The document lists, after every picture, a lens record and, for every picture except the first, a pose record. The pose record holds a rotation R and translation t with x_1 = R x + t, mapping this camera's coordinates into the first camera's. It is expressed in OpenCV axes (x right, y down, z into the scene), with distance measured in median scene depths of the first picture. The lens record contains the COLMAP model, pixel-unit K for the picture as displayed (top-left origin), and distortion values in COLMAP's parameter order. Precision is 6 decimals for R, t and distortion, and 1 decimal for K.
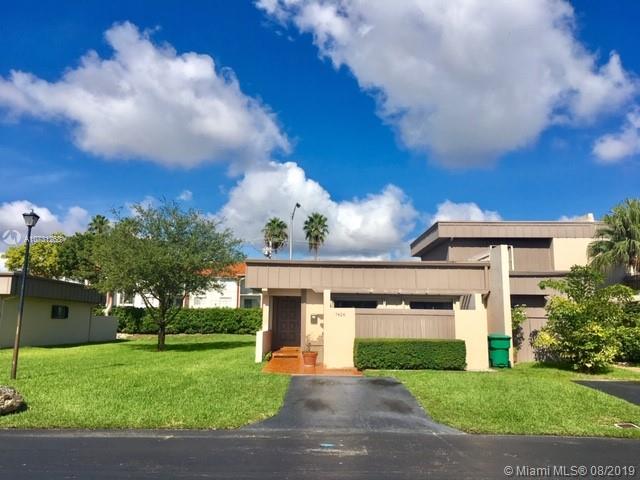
lens RADIAL K [[560.6, 0, 318.1], [0, 560.6, 241.7], [0, 0, 1]] dist [0.052365, -0.015725]
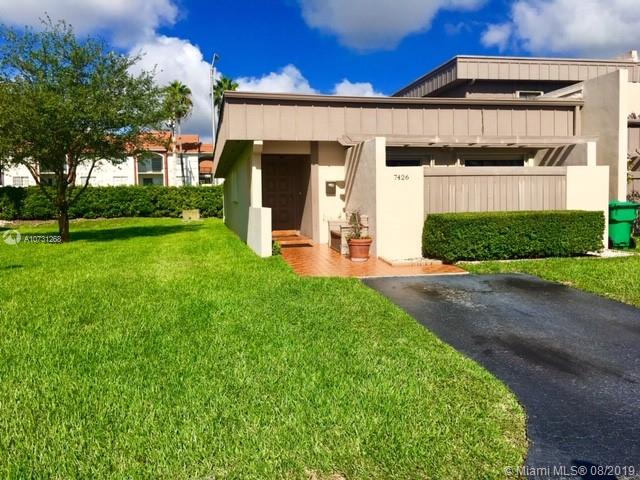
lens RADIAL K [[560.6, 0, 320.6], [0, 560.6, 235.2], [0, 0, 1]] dist [0.052365, -0.015725]
pose [[0.979298, -0.036683, 0.199072, -0.102046], [-0.003409, 0.980315, 0.197413, 0.041441], [-0.202395, -0.194004, 0.959895, 0.239166]]
